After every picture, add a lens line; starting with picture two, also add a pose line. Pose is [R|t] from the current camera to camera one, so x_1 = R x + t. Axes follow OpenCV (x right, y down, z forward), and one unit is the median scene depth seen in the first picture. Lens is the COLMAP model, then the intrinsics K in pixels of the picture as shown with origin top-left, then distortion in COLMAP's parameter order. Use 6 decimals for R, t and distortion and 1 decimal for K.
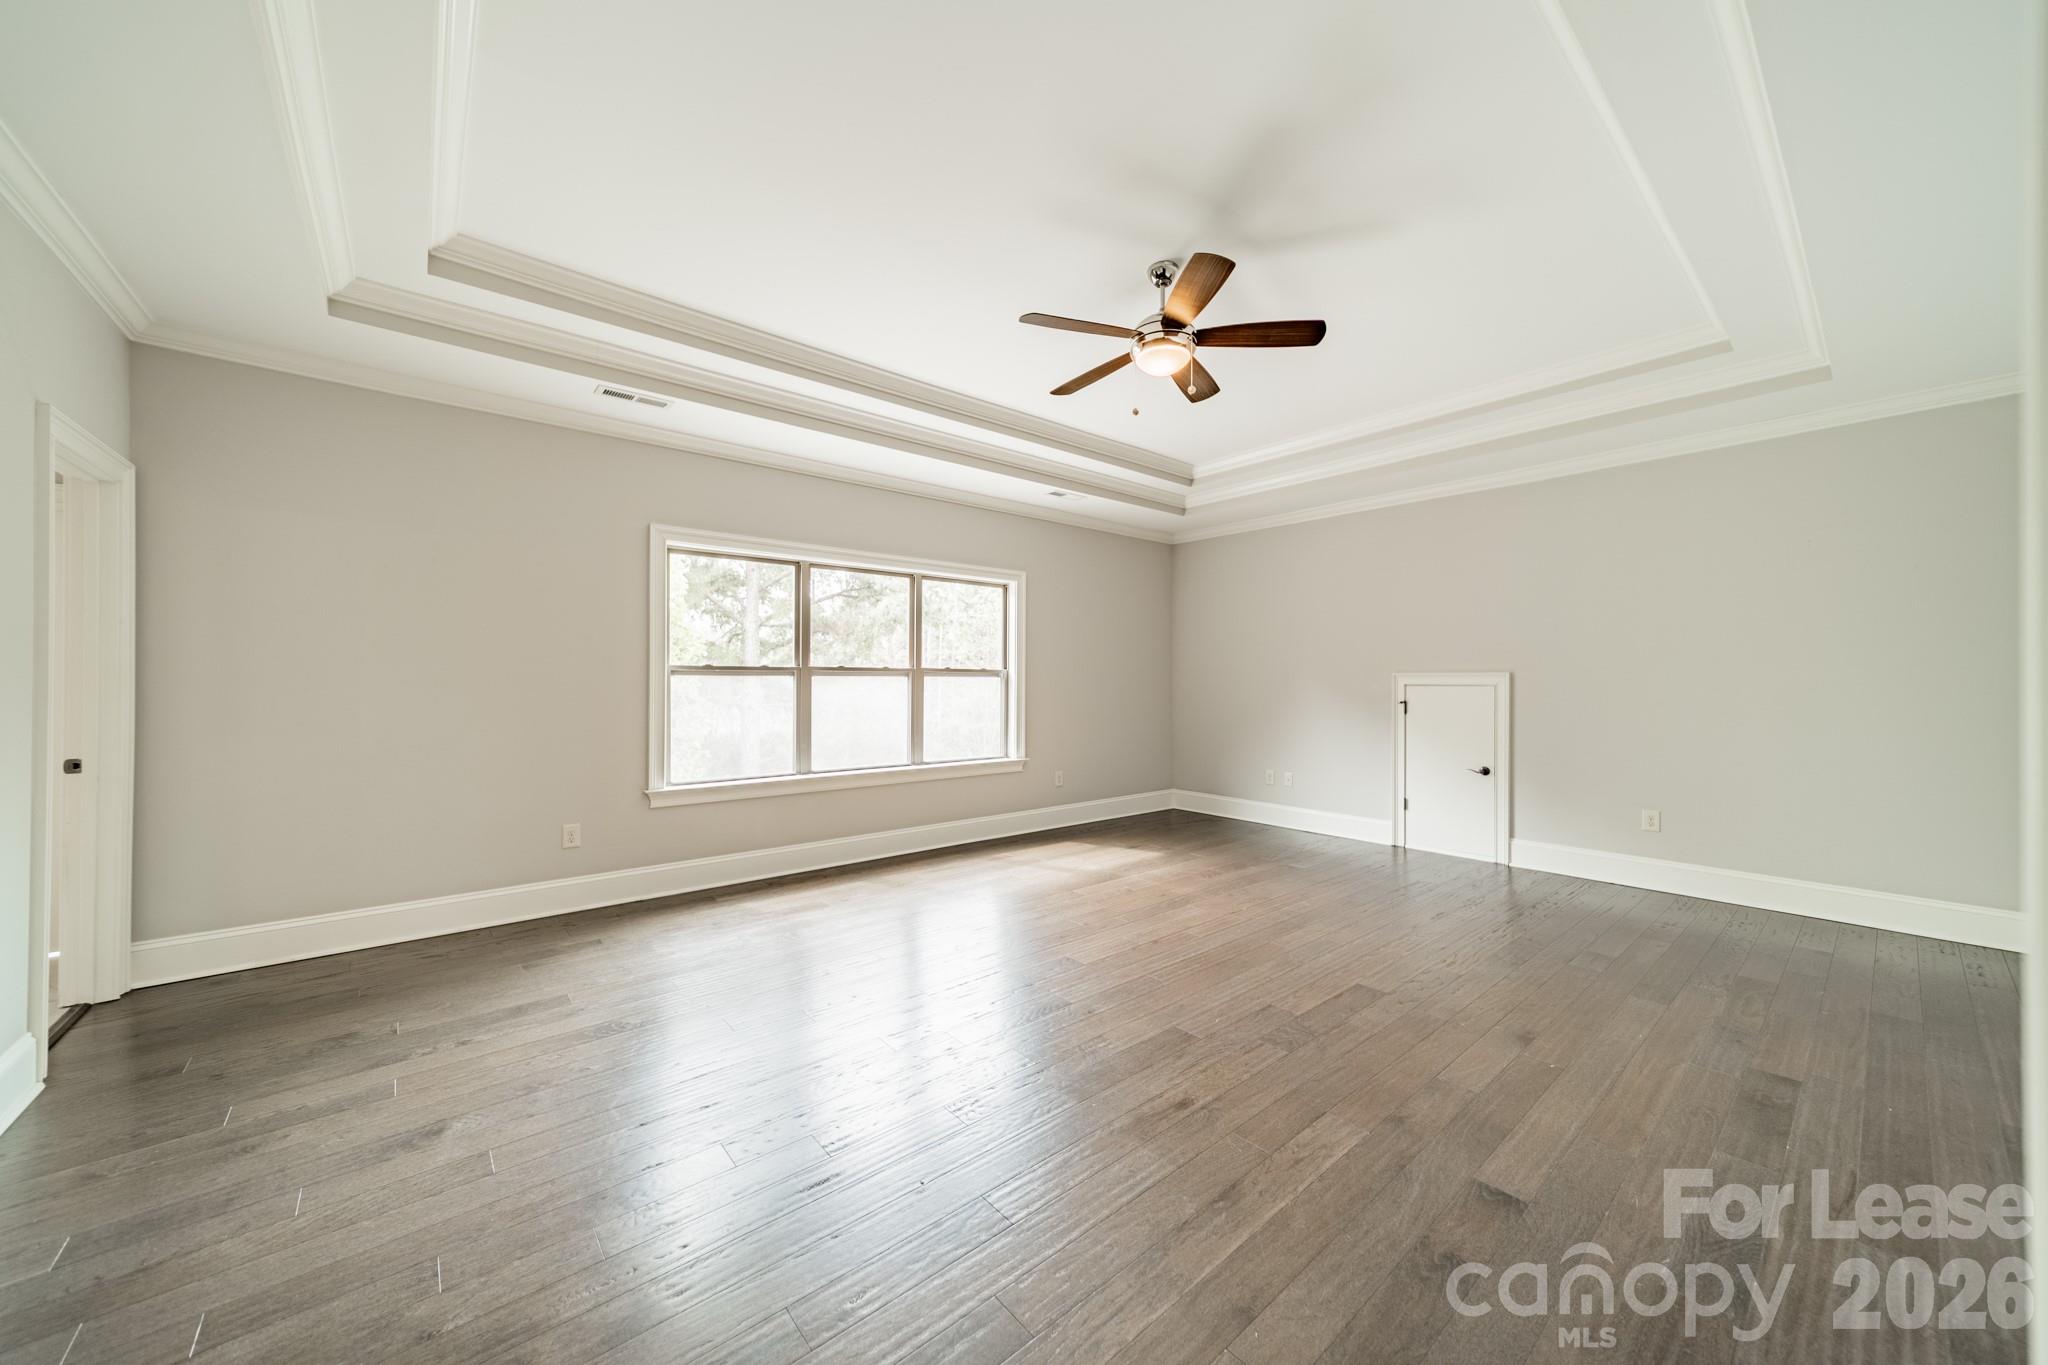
lens RADIAL K [[729.4, 0, 1027.0], [0, 729.4, 681.0], [0, 0, 1]] dist [0.001945, 0.000068]
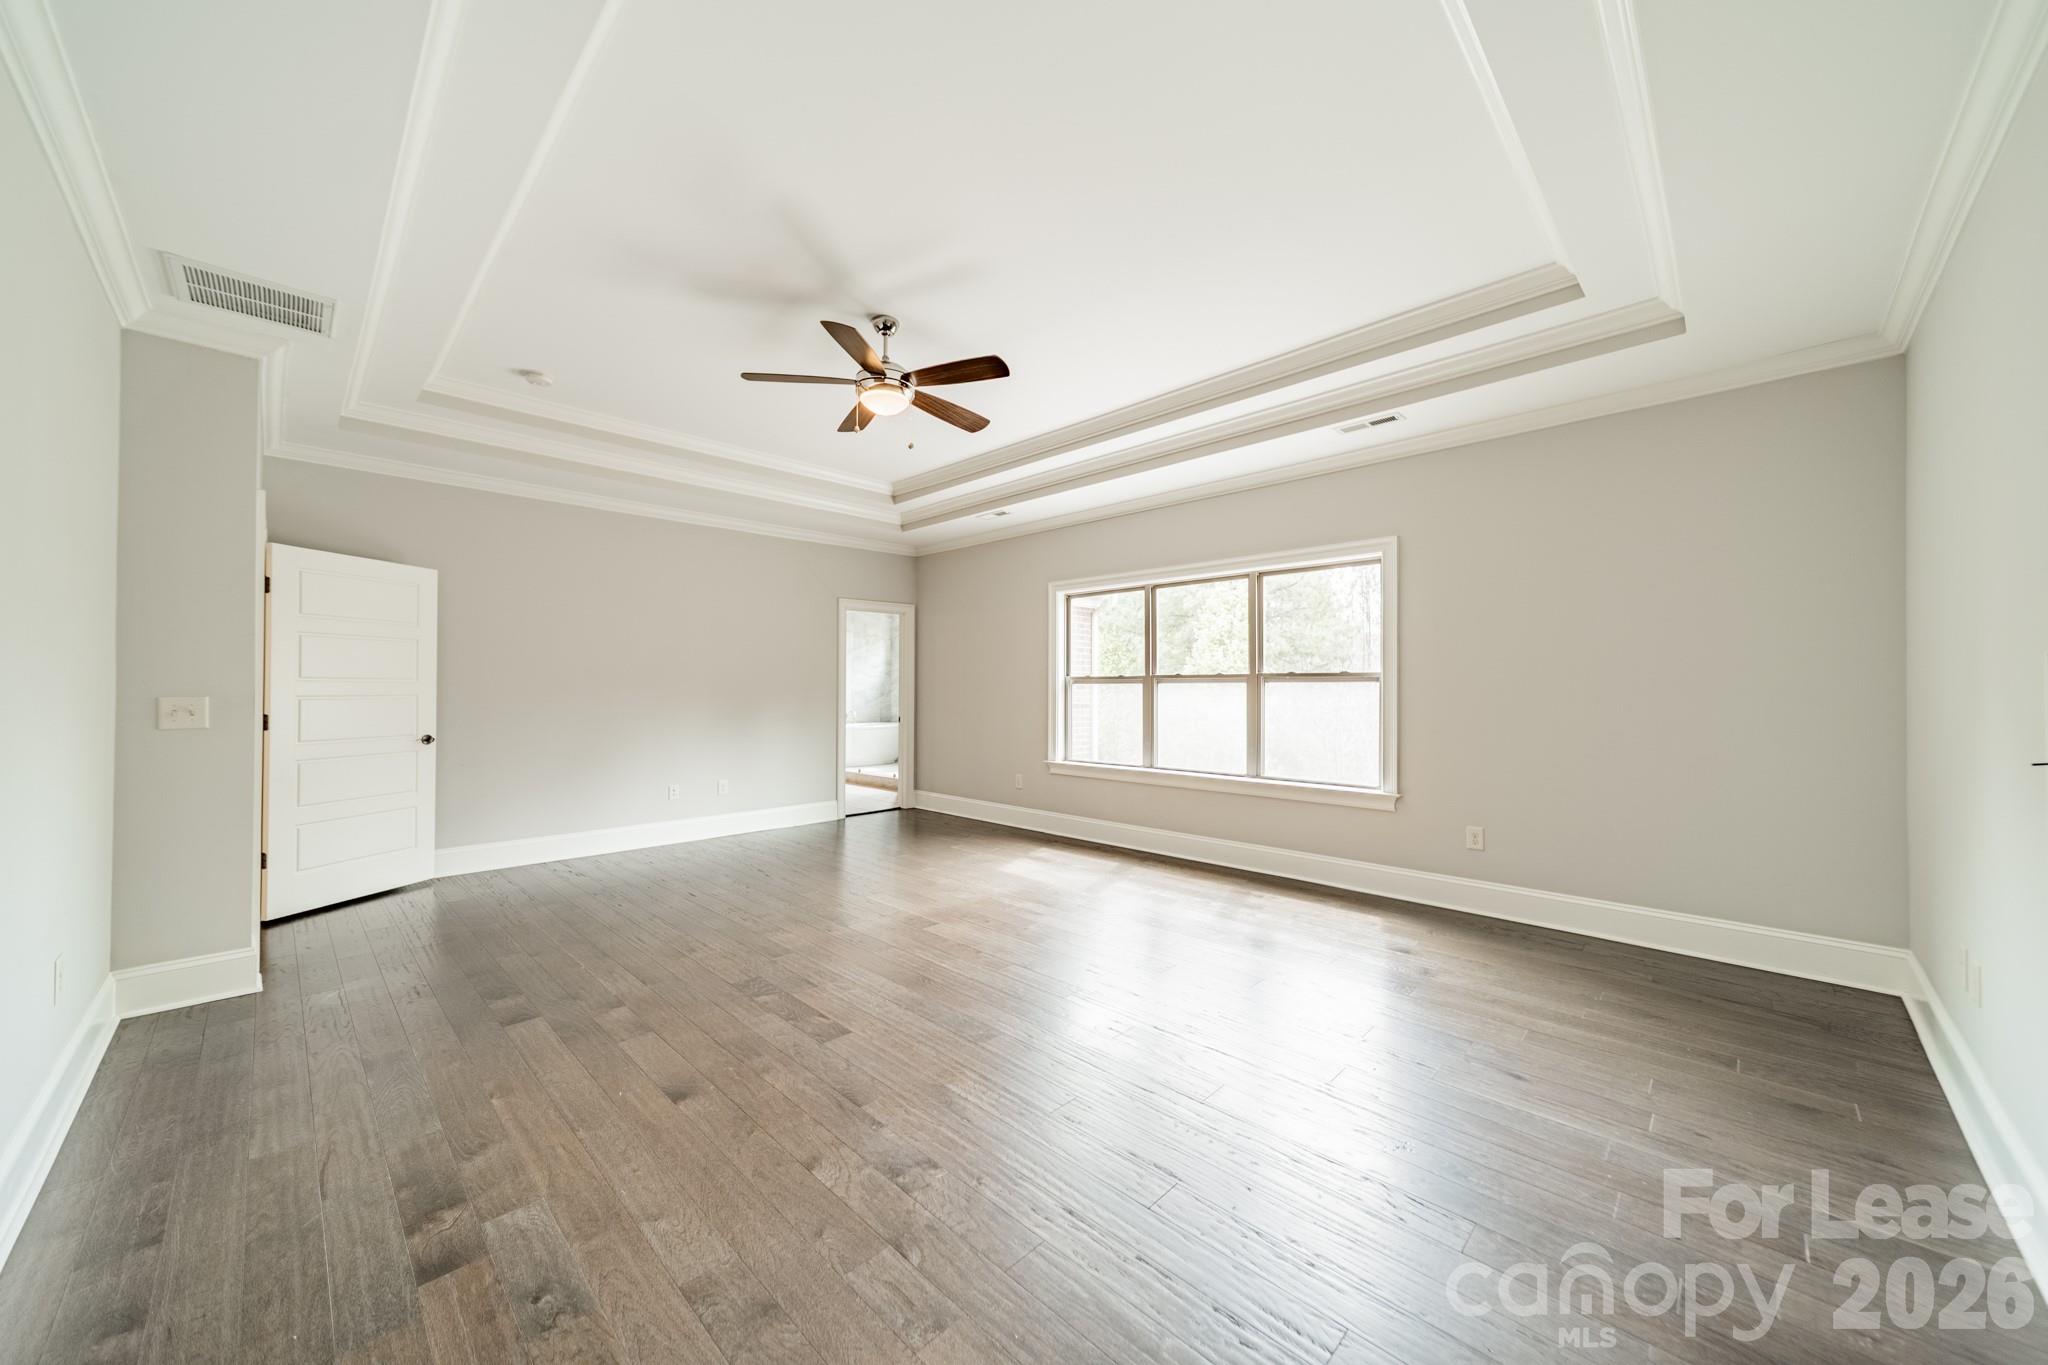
lens RADIAL K [[729.4, 0, 1027.0], [0, 729.4, 681.0], [0, 0, 1]] dist [0.001945, 0.000068]
pose [[0.100422, -0.013183, -0.994858, 0.853054], [0.000716, 0.999913, -0.013178, 0.004784], [0.994945, 0.000611, 0.100423, 0.710010]]
